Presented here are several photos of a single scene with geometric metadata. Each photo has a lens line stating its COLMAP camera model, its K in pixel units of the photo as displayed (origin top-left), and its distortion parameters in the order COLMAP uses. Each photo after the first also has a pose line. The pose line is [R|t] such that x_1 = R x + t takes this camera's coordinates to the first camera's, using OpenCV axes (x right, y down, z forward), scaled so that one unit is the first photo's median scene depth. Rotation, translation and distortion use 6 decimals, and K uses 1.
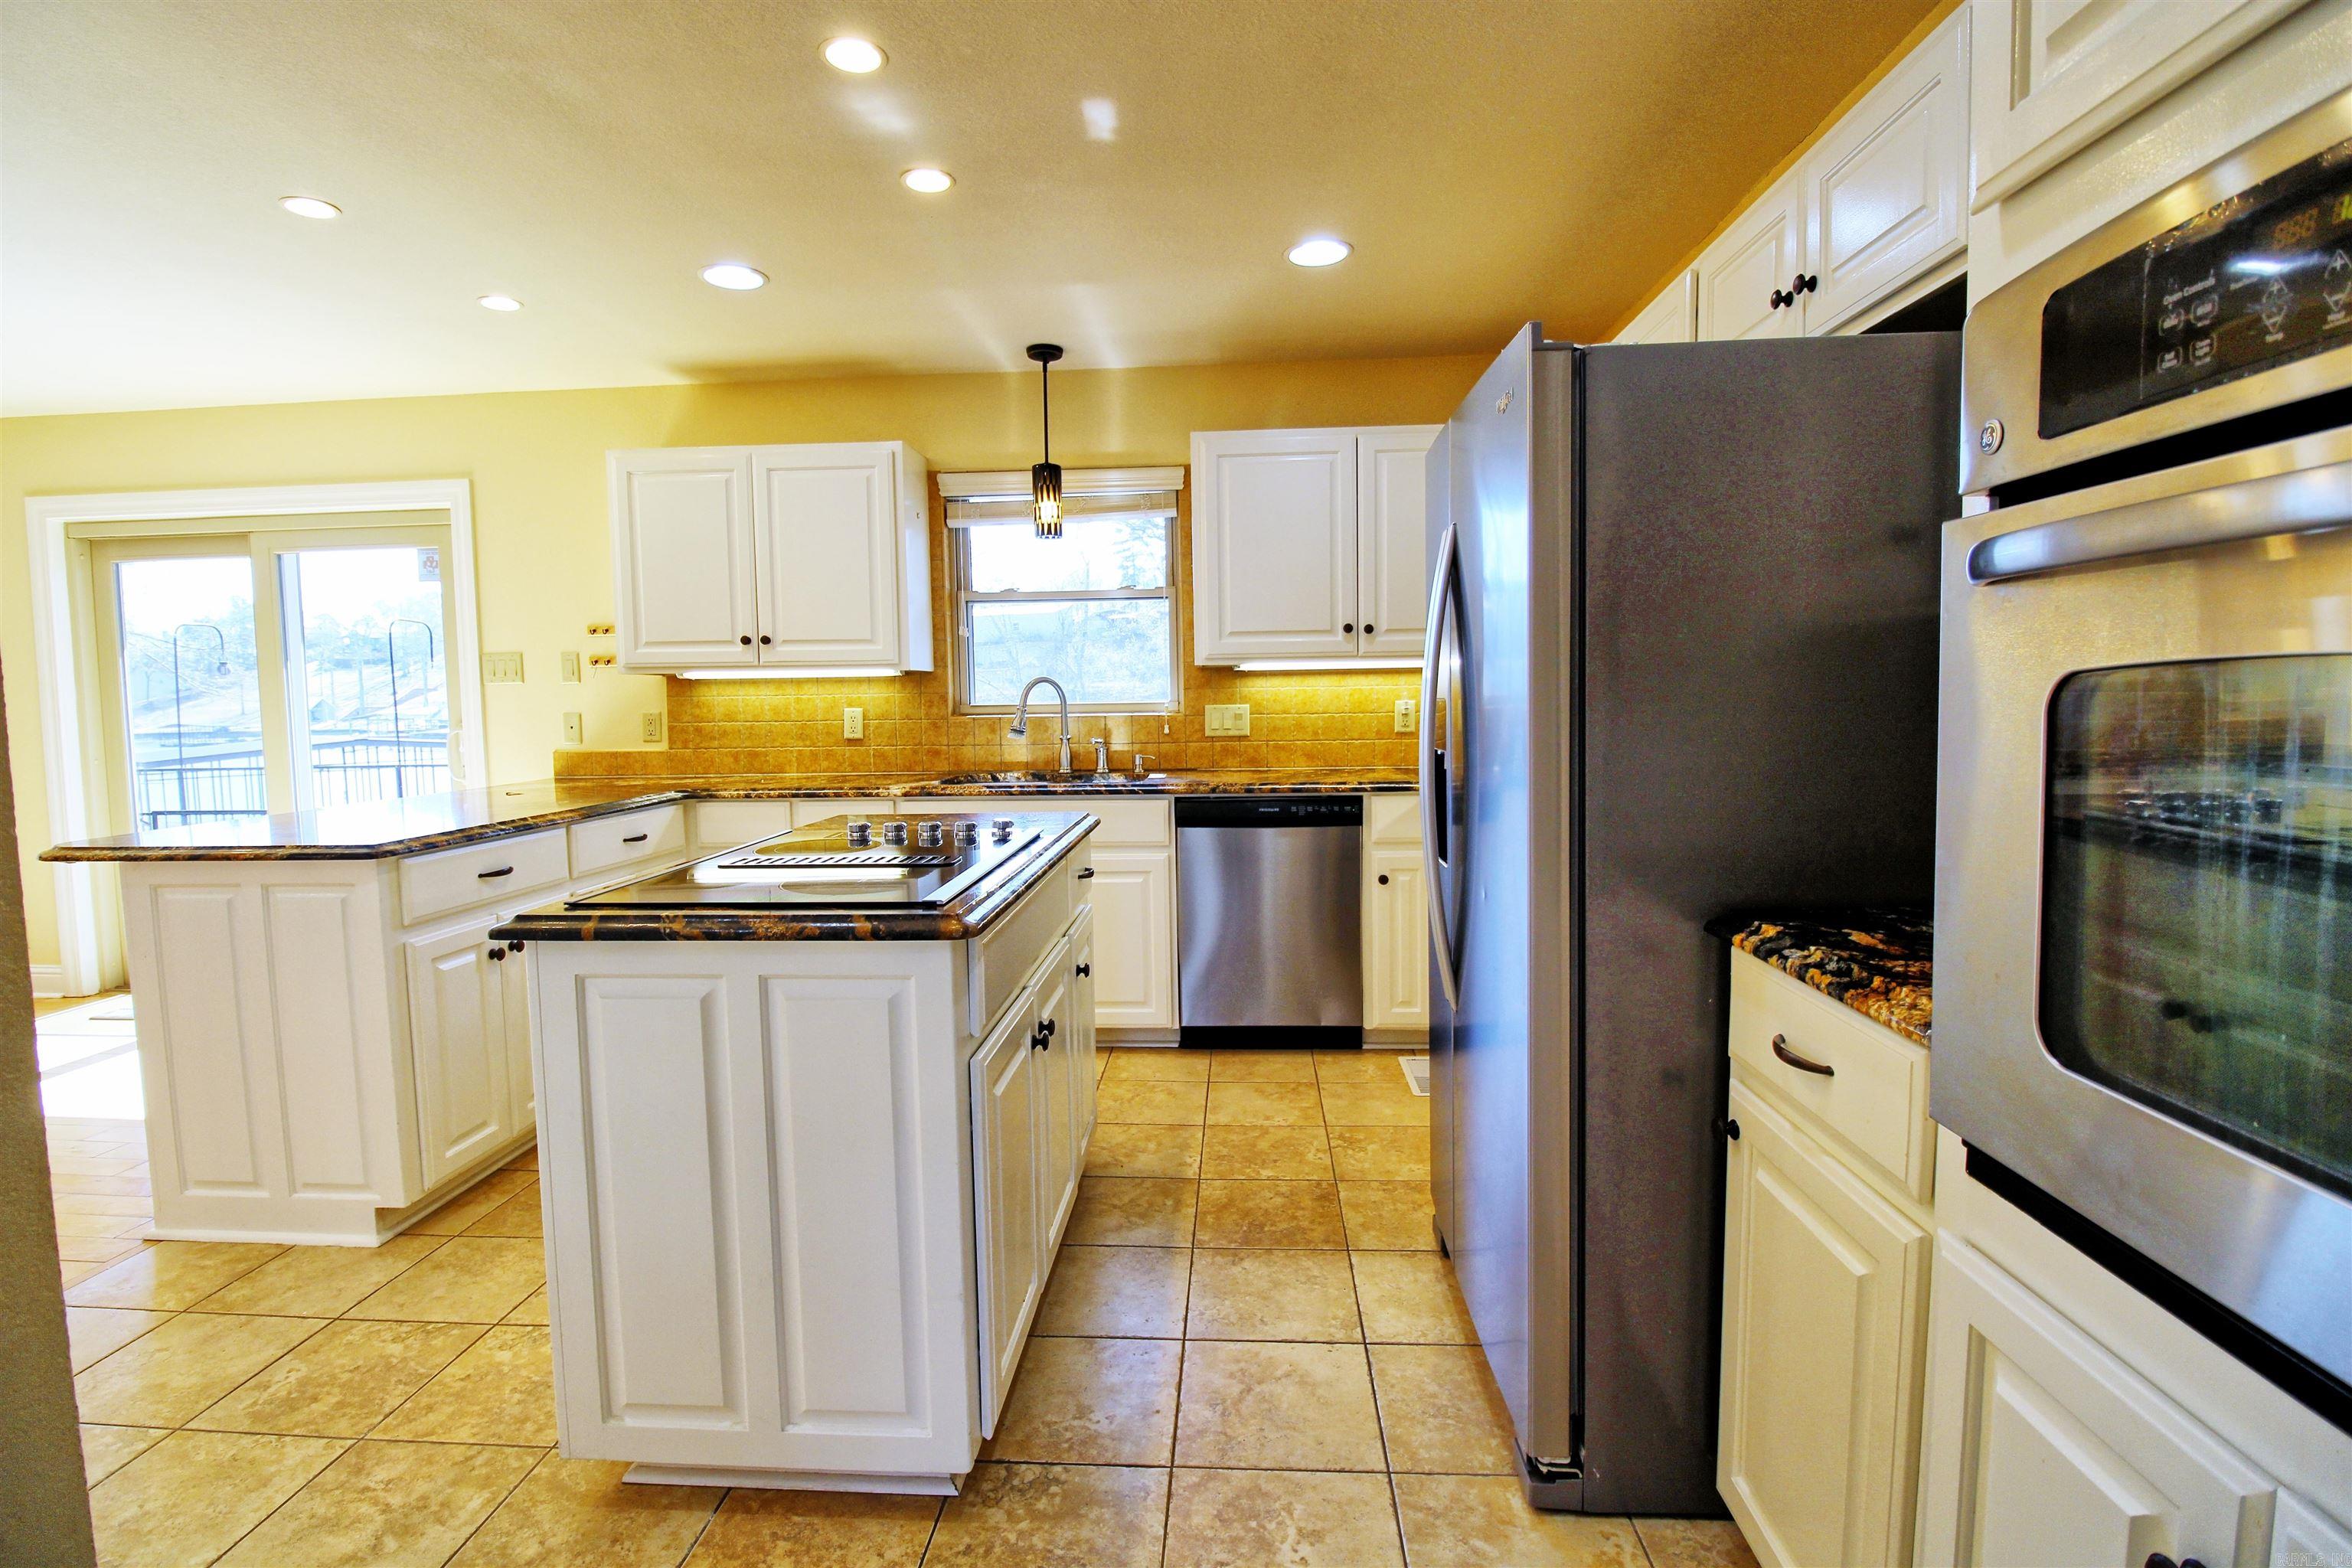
lens RADIAL K [[1105.9, 0, 1176.1], [0, 1105.9, 780.5], [0, 0, 1]] dist [-0.002049, -0.003892]
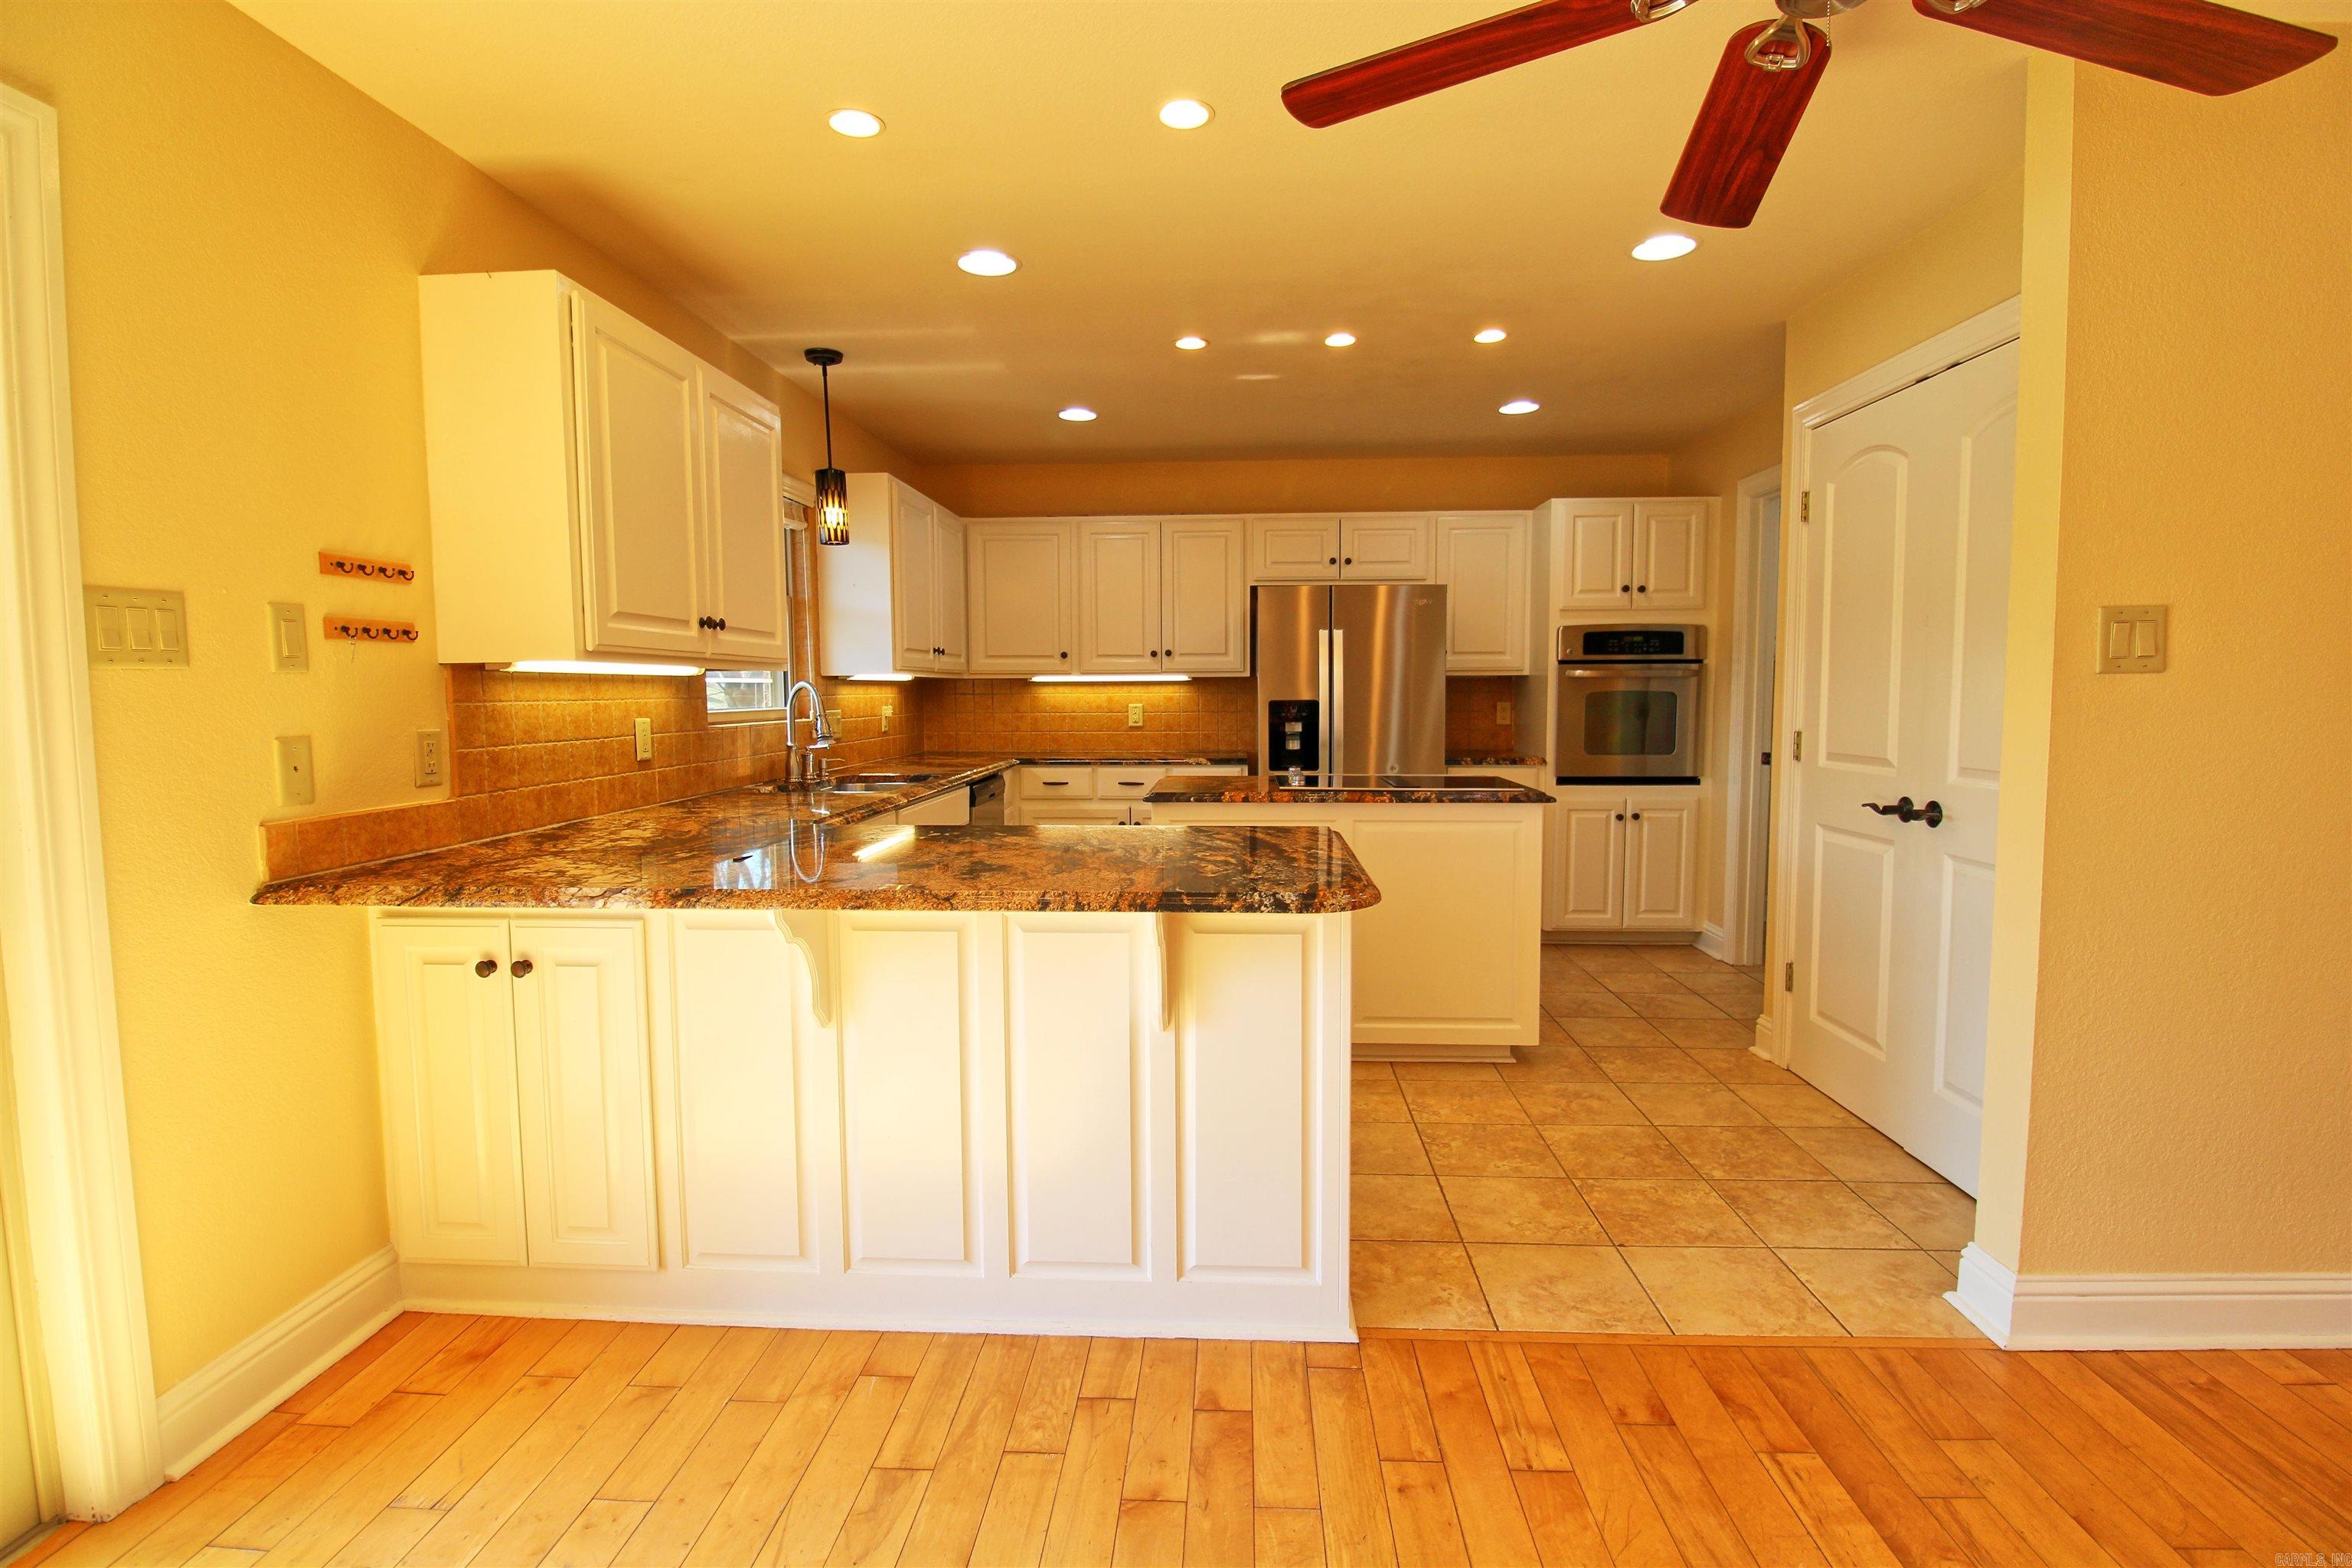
lens RADIAL K [[1105.9, 0, 1179.1], [0, 1105.9, 778.0], [0, 0, 1]] dist [-0.002049, -0.003892]
pose [[-0.013625, -0.064179, 0.997845, -0.794700], [0.091625, 0.993659, 0.065161, -0.031614], [-0.995700, 0.092315, -0.007659, 0.502438]]
